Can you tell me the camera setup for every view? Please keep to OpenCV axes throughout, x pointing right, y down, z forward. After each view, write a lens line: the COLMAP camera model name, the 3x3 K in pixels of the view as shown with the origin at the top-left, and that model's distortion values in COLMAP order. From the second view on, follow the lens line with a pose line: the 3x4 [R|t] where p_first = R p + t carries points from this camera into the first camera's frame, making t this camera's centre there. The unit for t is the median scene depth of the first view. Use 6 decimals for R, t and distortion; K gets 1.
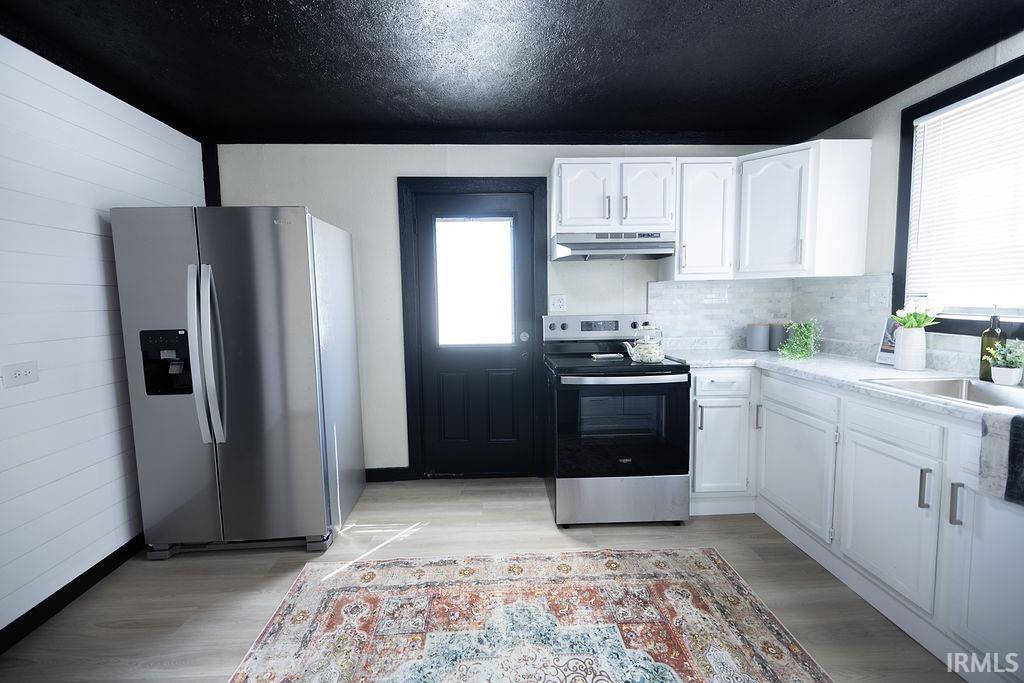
lens RADIAL K [[439.6, 0, 509.9], [0, 439.6, 337.5], [0, 0, 1]] dist [0.000262, 0.000046]
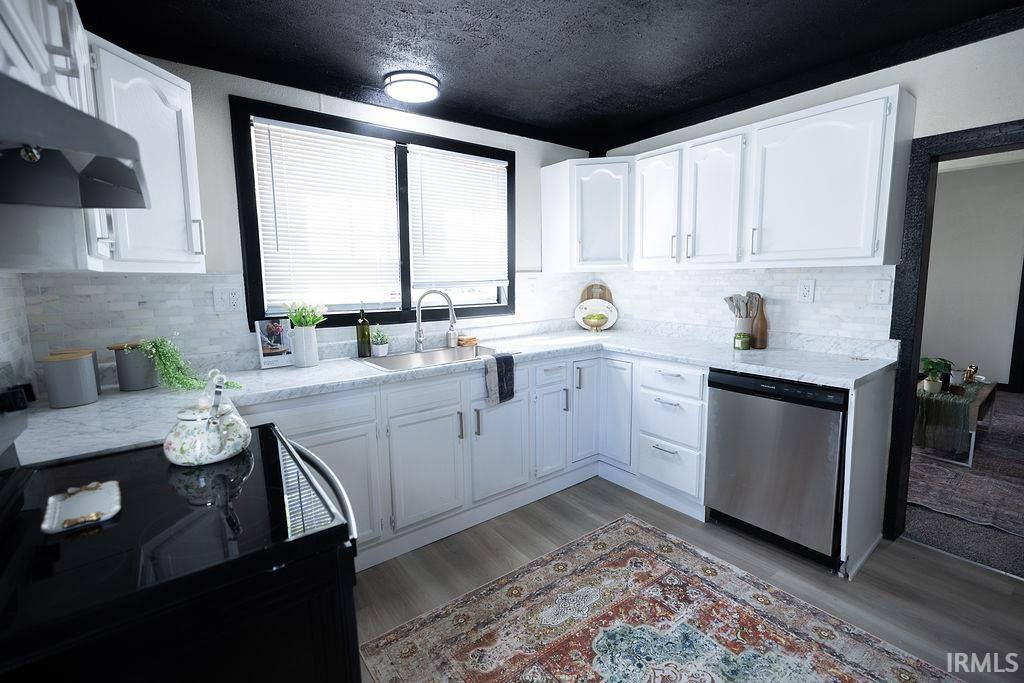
lens RADIAL K [[446.8, 0, 514.7], [0, 446.8, 333.0], [0, 0, 1]] dist [0.002482, 0.000388]
pose [[-0.563359, -0.078049, 0.822518, -0.263479], [0.093626, 0.983085, 0.157412, -0.129348], [-0.820890, 0.165688, -0.546522, 1.181865]]
